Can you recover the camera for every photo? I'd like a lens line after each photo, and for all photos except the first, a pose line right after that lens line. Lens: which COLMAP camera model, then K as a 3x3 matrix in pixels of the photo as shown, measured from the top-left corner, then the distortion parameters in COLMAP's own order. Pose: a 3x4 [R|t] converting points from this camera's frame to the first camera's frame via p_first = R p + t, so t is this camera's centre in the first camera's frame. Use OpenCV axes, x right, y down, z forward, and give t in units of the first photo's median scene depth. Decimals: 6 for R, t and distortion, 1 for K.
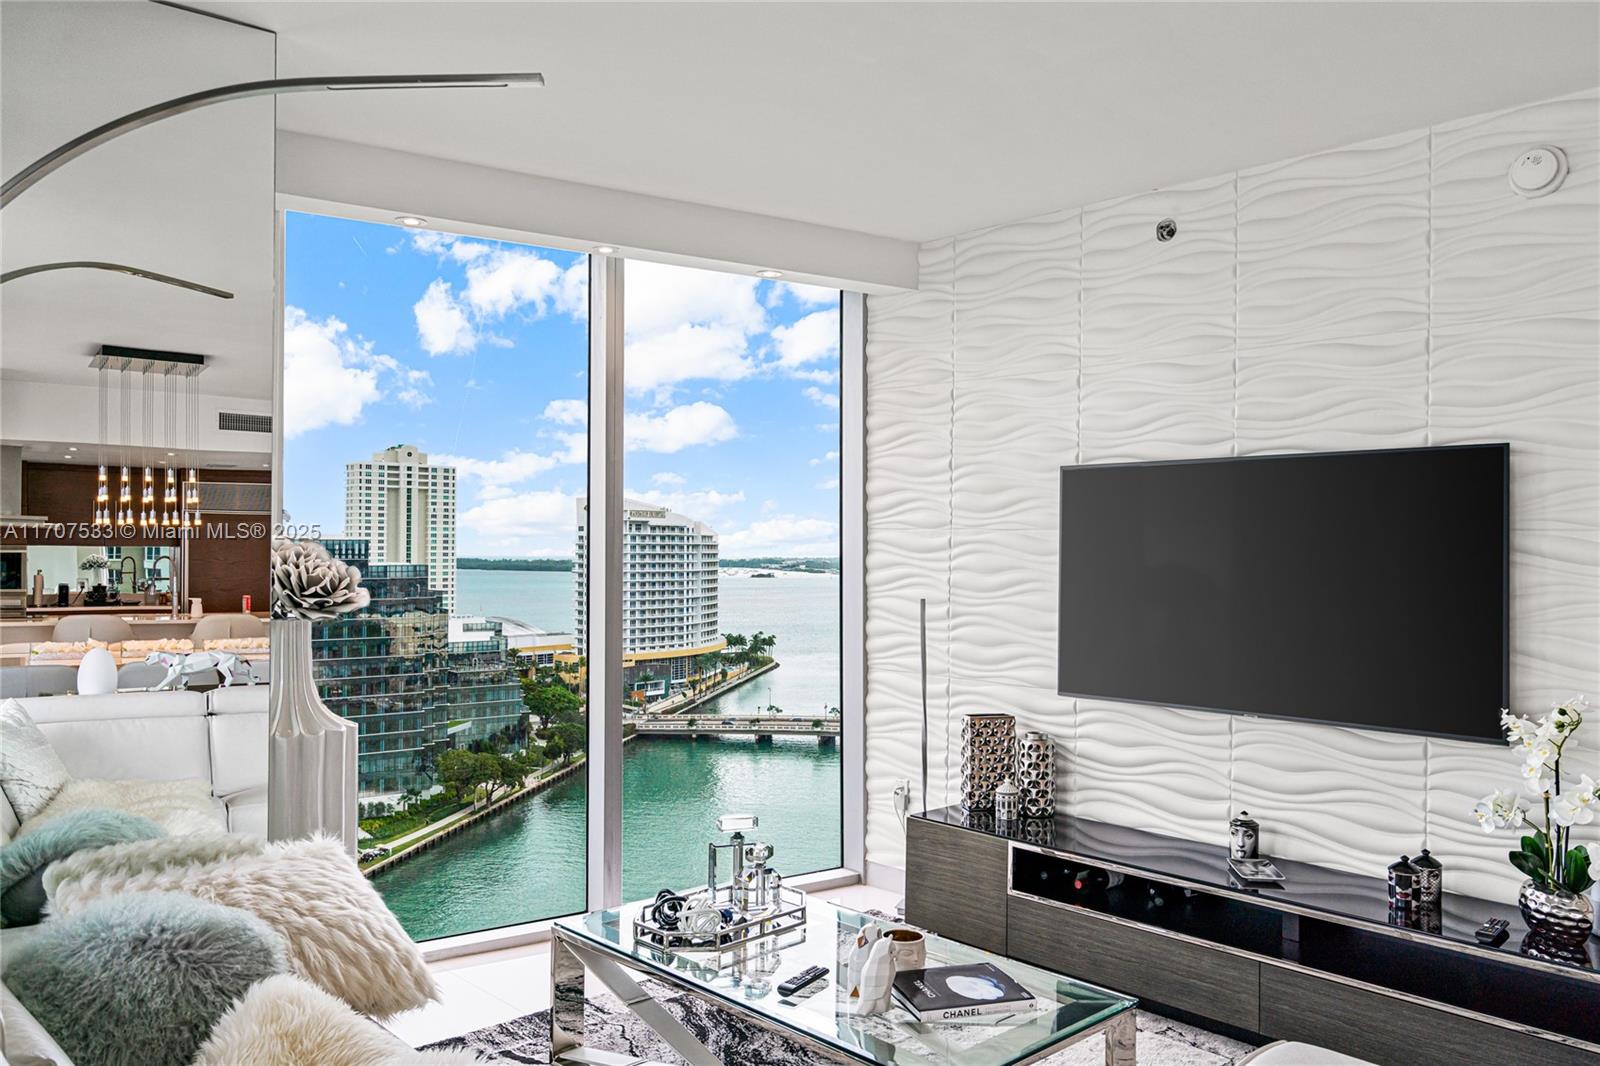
lens RADIAL K [[1204.7, 0, 802.0], [0, 1204.7, 529.6], [0, 0, 1]] dist [0.015228, -0.000458]
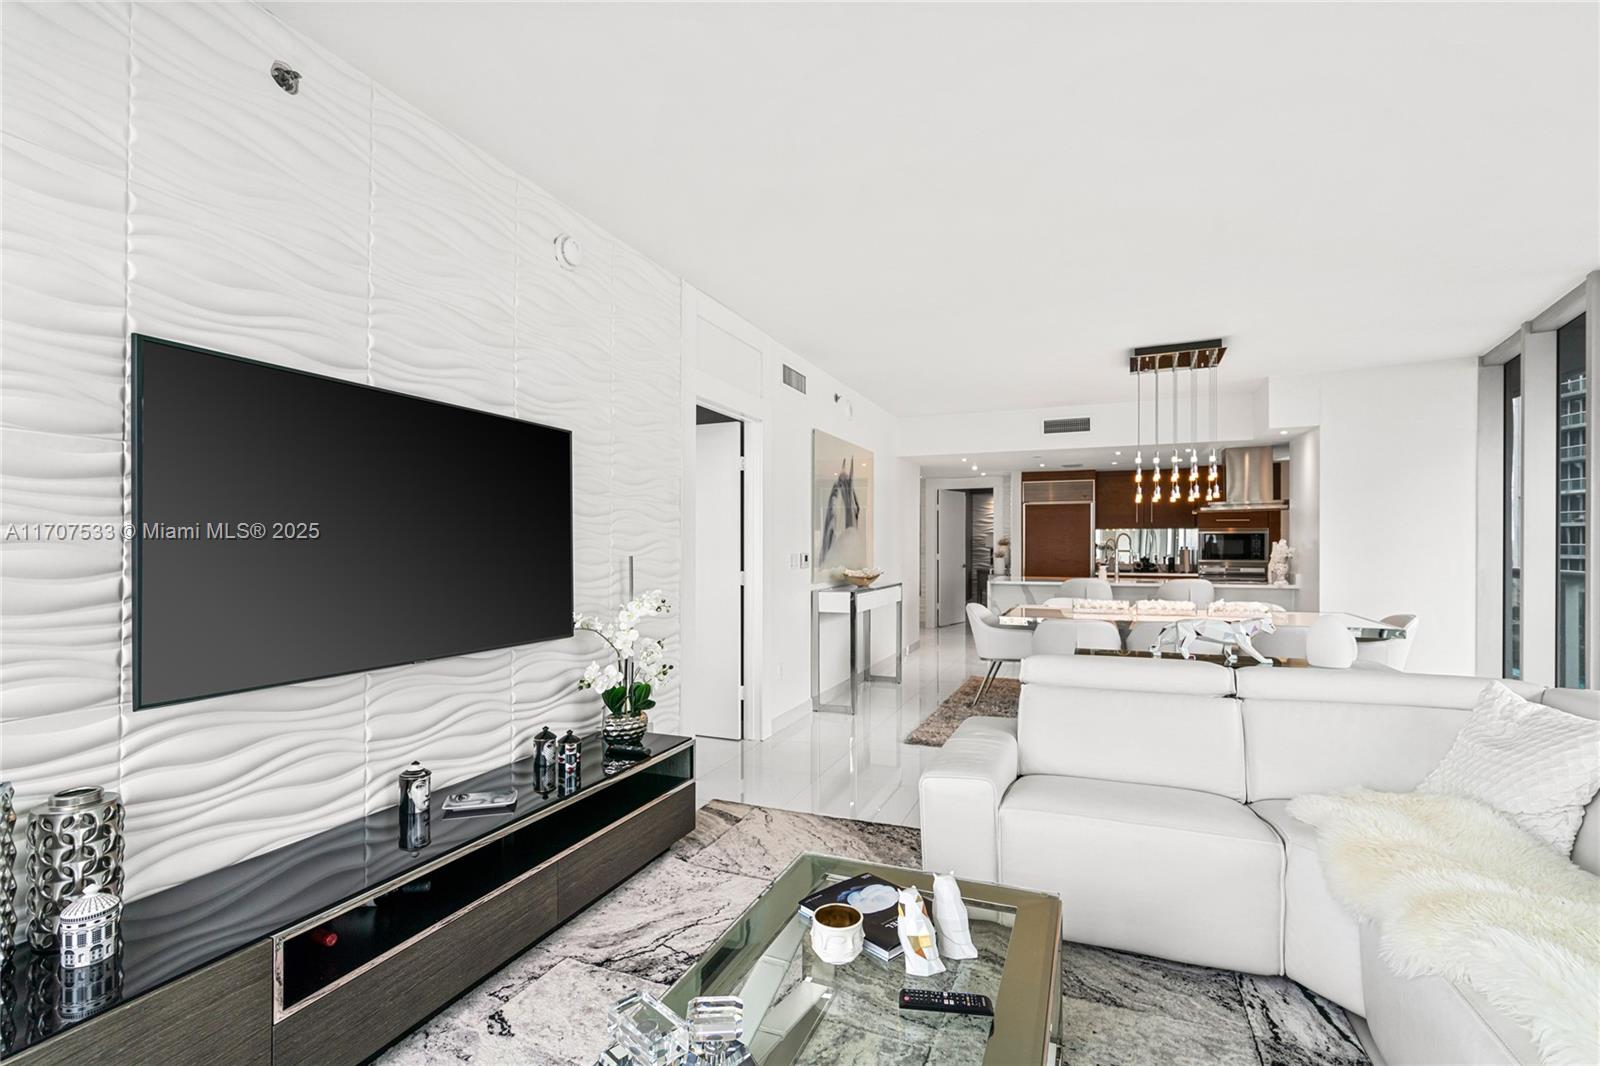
lens RADIAL K [[732.2, 0, 800.6], [0, 732.2, 549.5], [0, 0, 1]] dist [-0.002110, 0.000179]
pose [[-0.430983, -0.003376, 0.902354, -0.257065], [-0.012875, 0.999914, -0.002408, 0.052870], [-0.902268, -0.012656, -0.430989, 0.847316]]
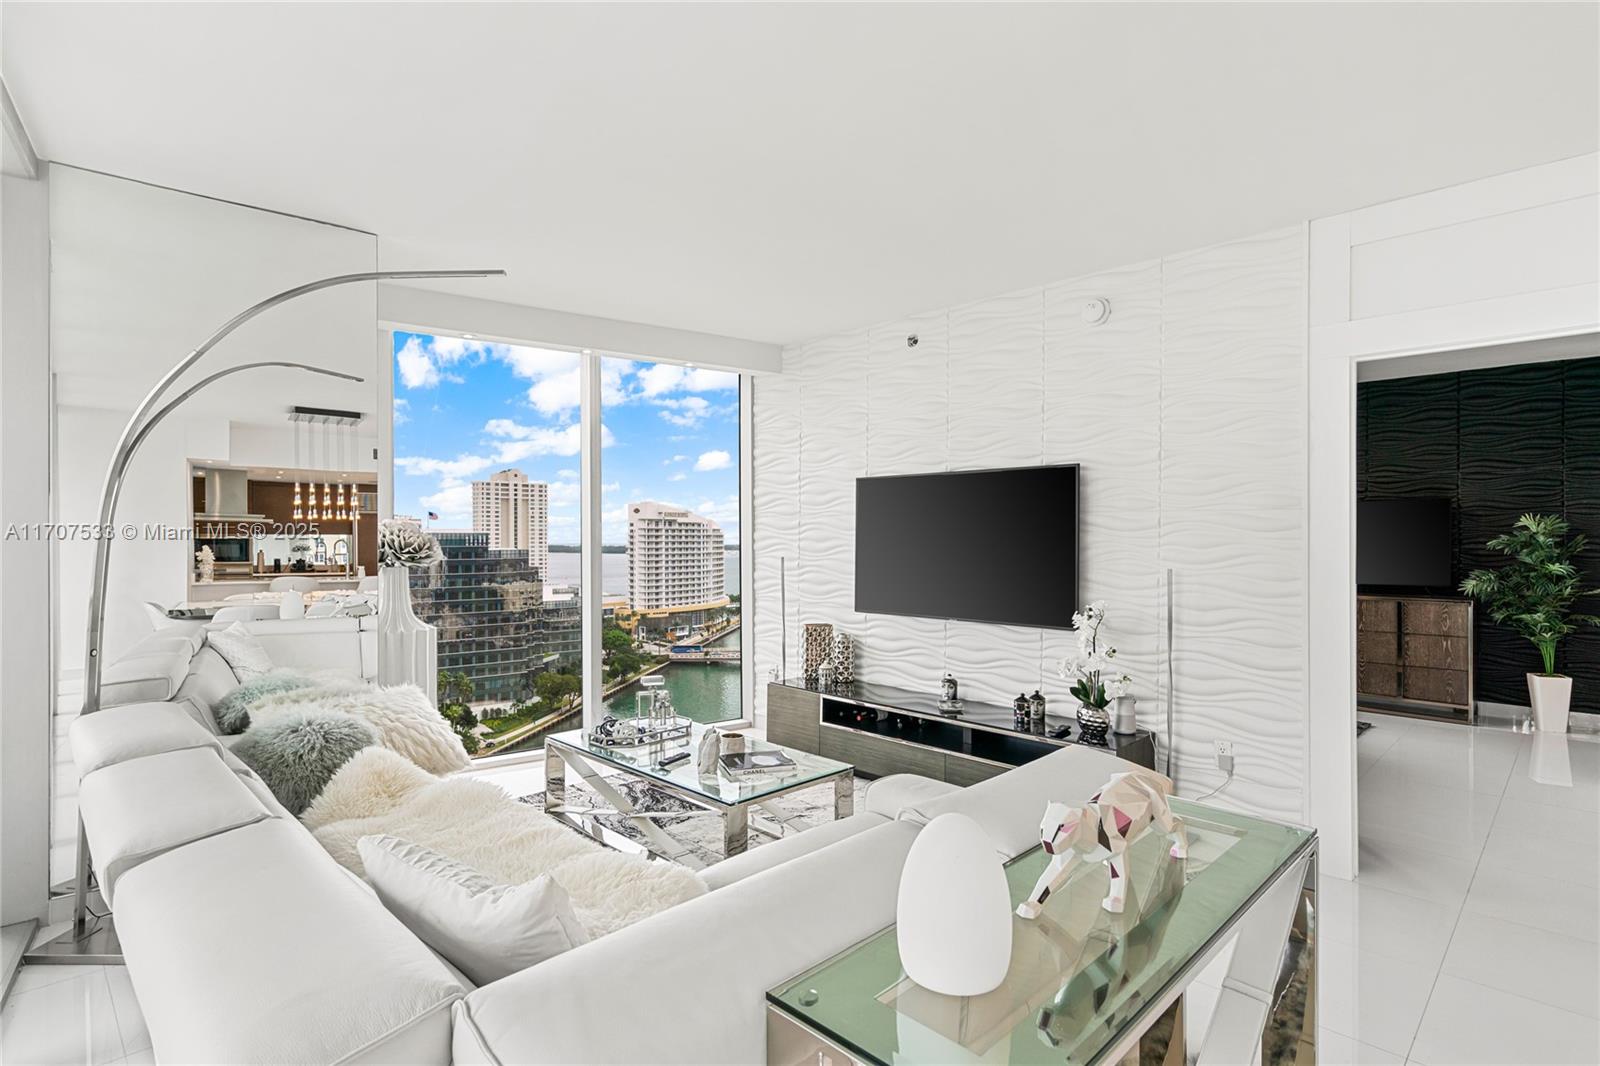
lens RADIAL K [[803.9, 0, 800.0], [0, 803.9, 538.2], [0, 0, 1]] dist [0.002490, 0.001101]
pose [[0.999699, -0.005815, 0.023844, 0.105662], [0.005418, 0.999846, 0.016676, 0.012980], [-0.023937, -0.016542, 0.999577, -0.138686]]
